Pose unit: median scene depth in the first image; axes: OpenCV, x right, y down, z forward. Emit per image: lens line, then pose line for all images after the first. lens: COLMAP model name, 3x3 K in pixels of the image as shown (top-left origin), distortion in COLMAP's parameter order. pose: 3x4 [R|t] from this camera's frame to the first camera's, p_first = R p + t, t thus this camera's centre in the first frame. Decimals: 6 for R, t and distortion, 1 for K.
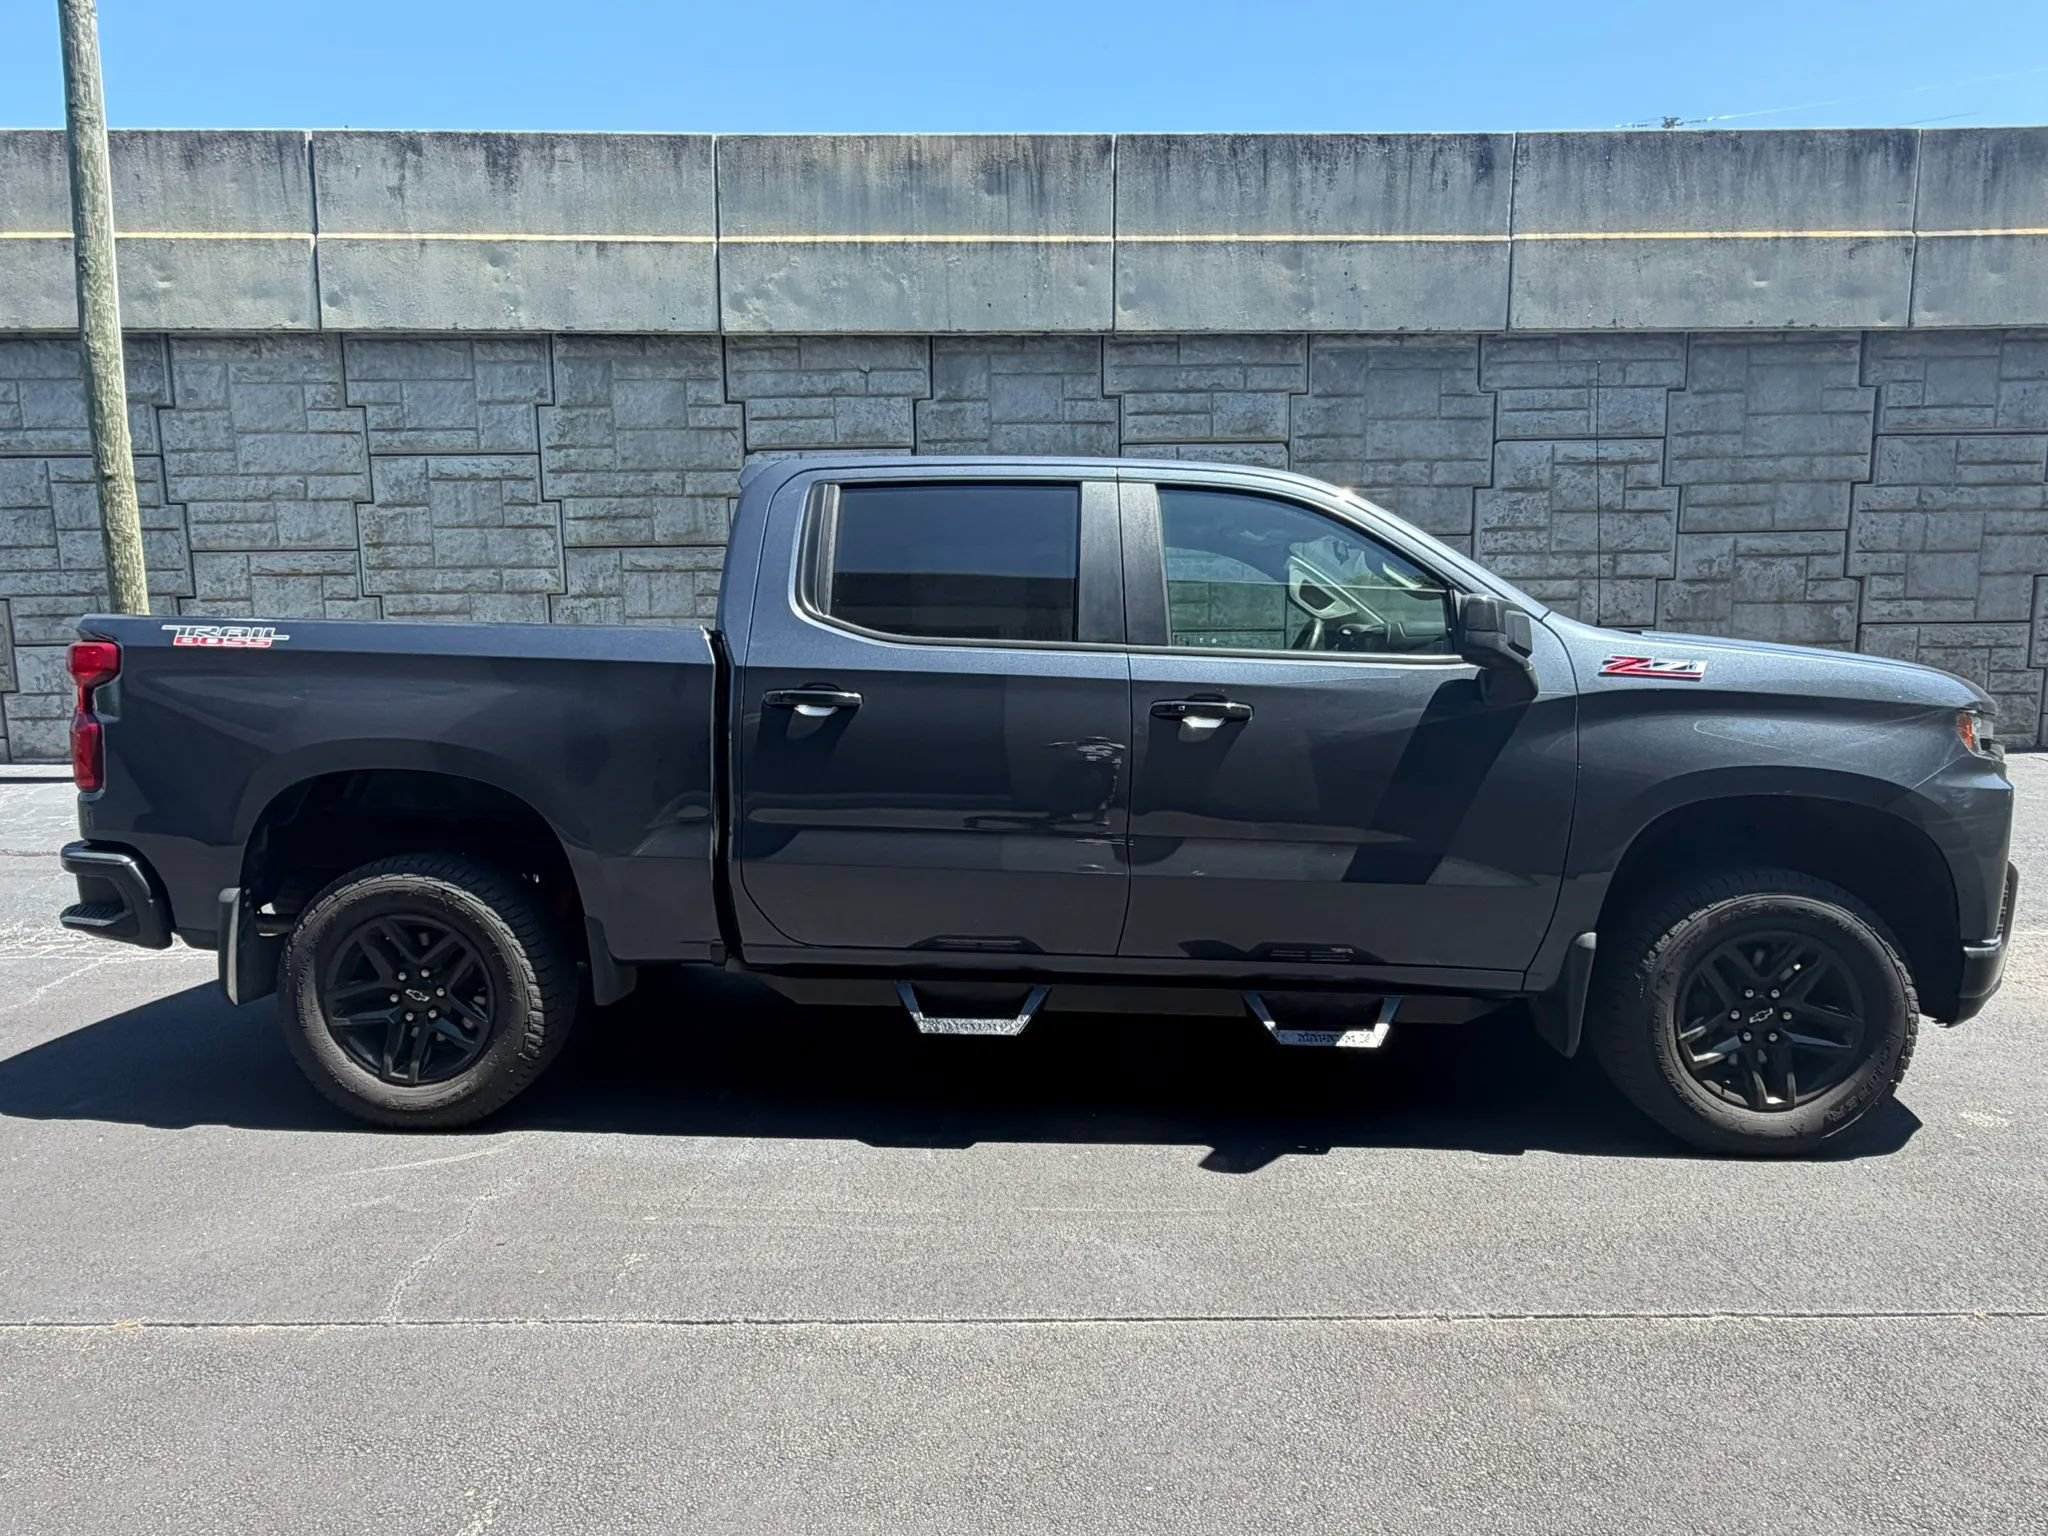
lens RADIAL K [[1162.1, 0, 1024.0], [0, 1162.1, 768.0], [0, 0, 1]] dist [-0.020407, 0.015121]
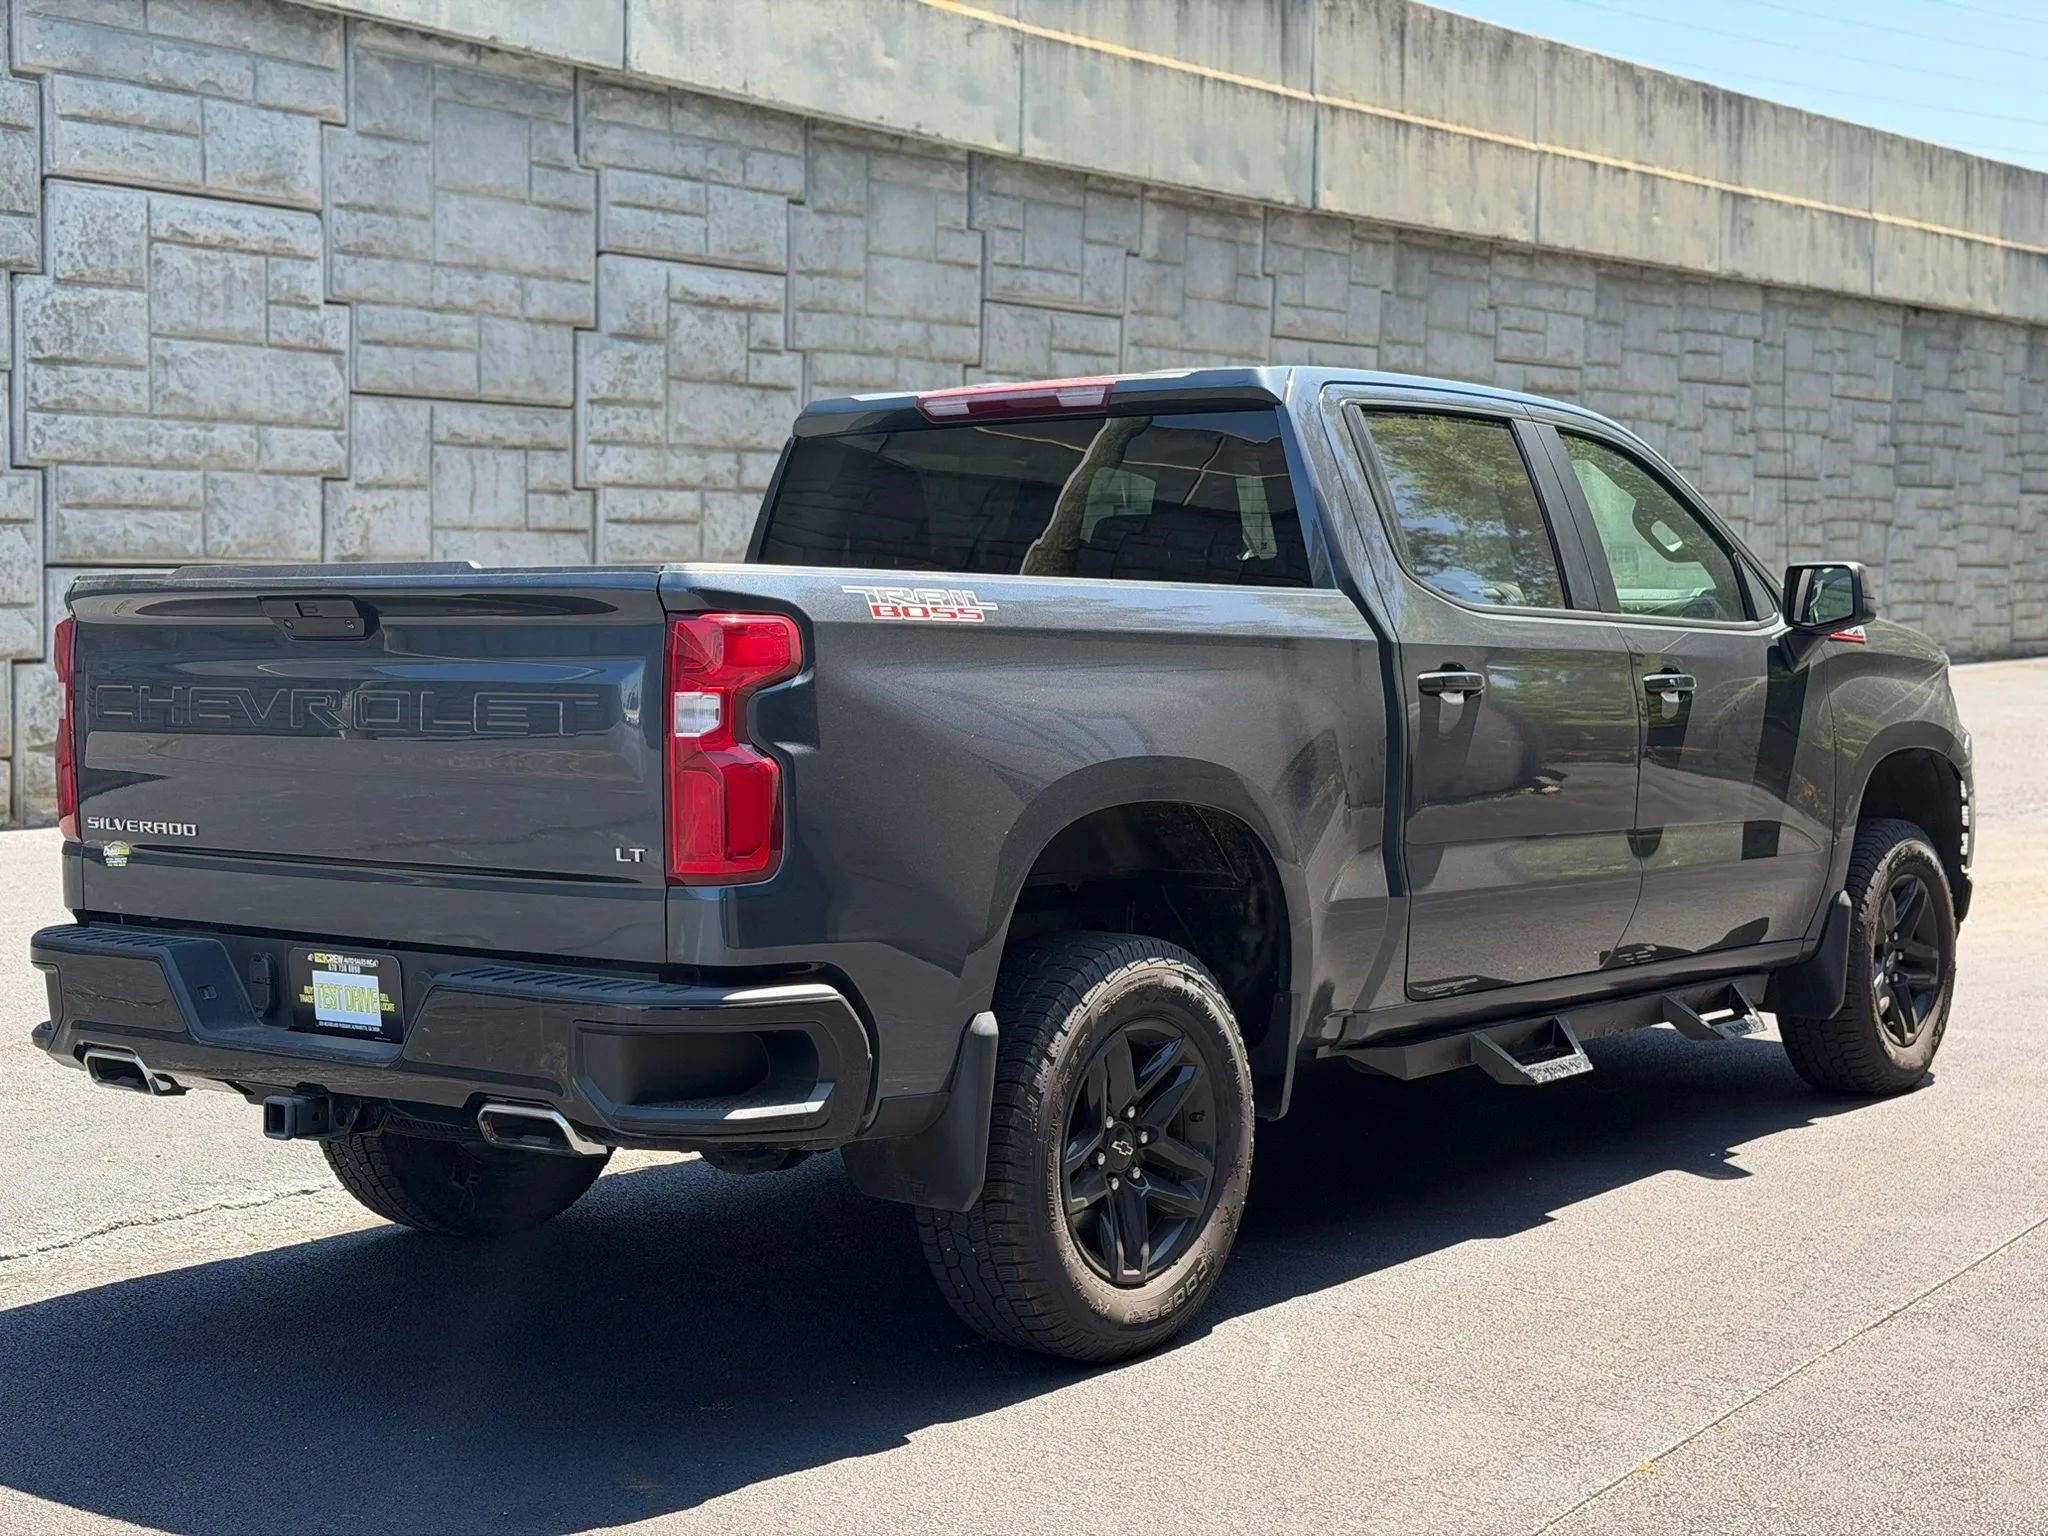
lens RADIAL K [[2805.8, 0, 1024.0], [0, 2805.8, 768.0], [0, 0, 1]] dist [0.285019, -0.715133]
pose [[0.582976, -0.047047, 0.811126, -0.670613], [0.090595, 0.995861, -0.007351, 0.010453], [-0.807423, 0.077770, 0.584825, -0.004854]]
